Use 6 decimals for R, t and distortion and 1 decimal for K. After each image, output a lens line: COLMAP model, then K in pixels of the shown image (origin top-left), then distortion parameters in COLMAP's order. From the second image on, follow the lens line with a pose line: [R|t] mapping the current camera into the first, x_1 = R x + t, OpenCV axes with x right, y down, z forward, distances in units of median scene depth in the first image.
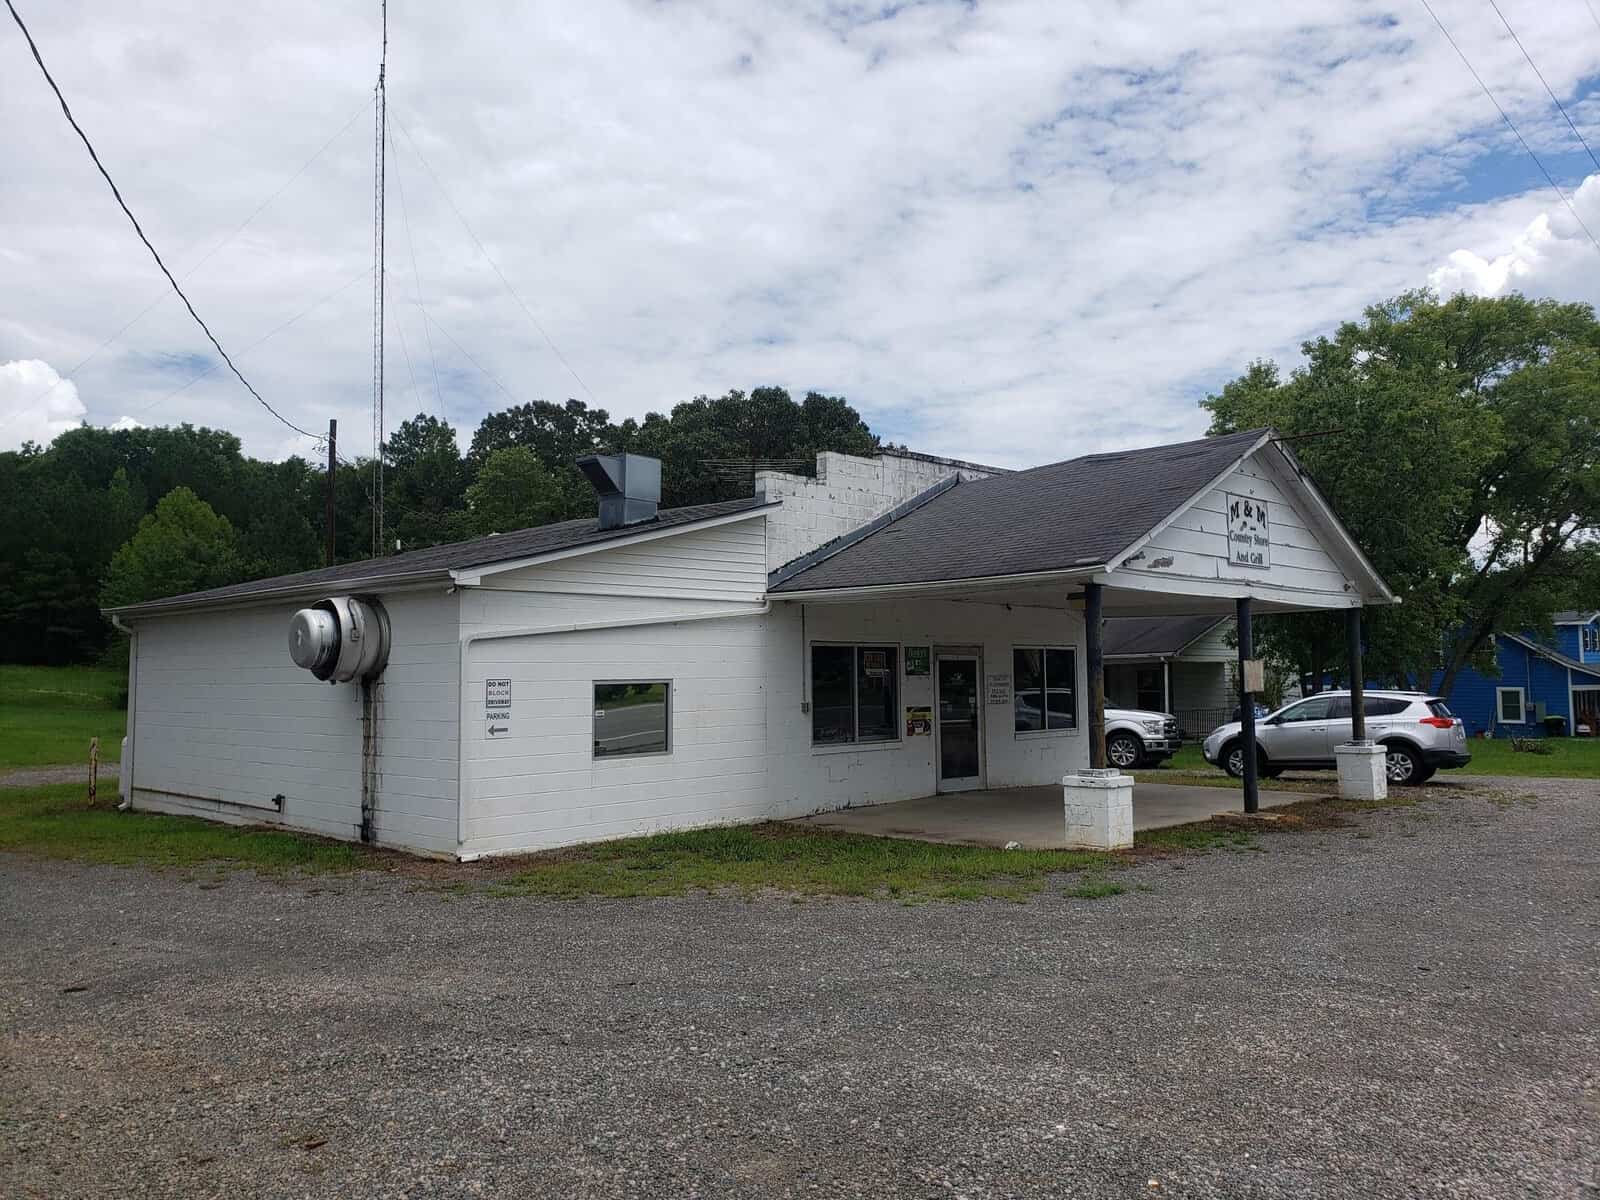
lens RADIAL K [[1204.0, 0, 800.0], [0, 1204.0, 600.0], [0, 0, 1]] dist [0.001184, -0.003417]
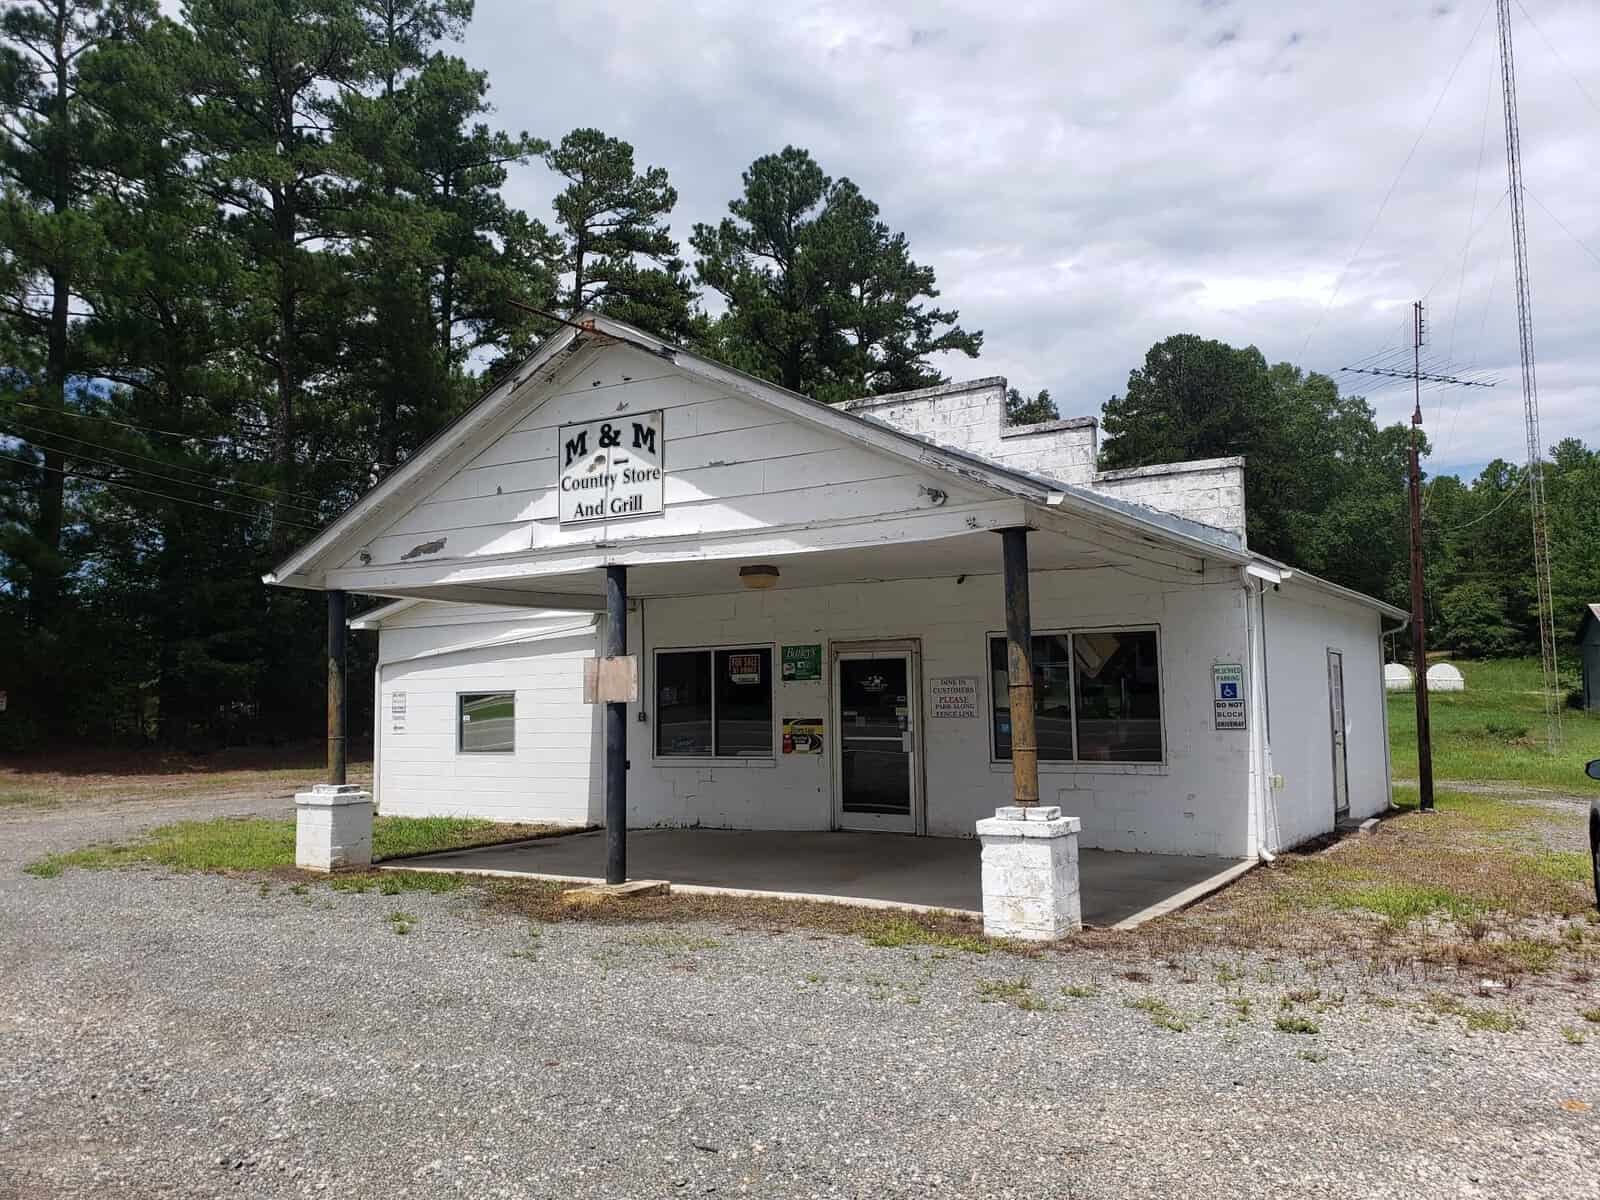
lens RADIAL K [[1204.0, 0, 800.0], [0, 1204.0, 600.0], [0, 0, 1]] dist [0.001184, -0.003417]
pose [[0.266354, -0.076371, -0.960845, 1.086980], [0.076077, 0.995412, -0.058029, 0.067347], [0.960868, -0.057642, 0.270942, 0.946950]]
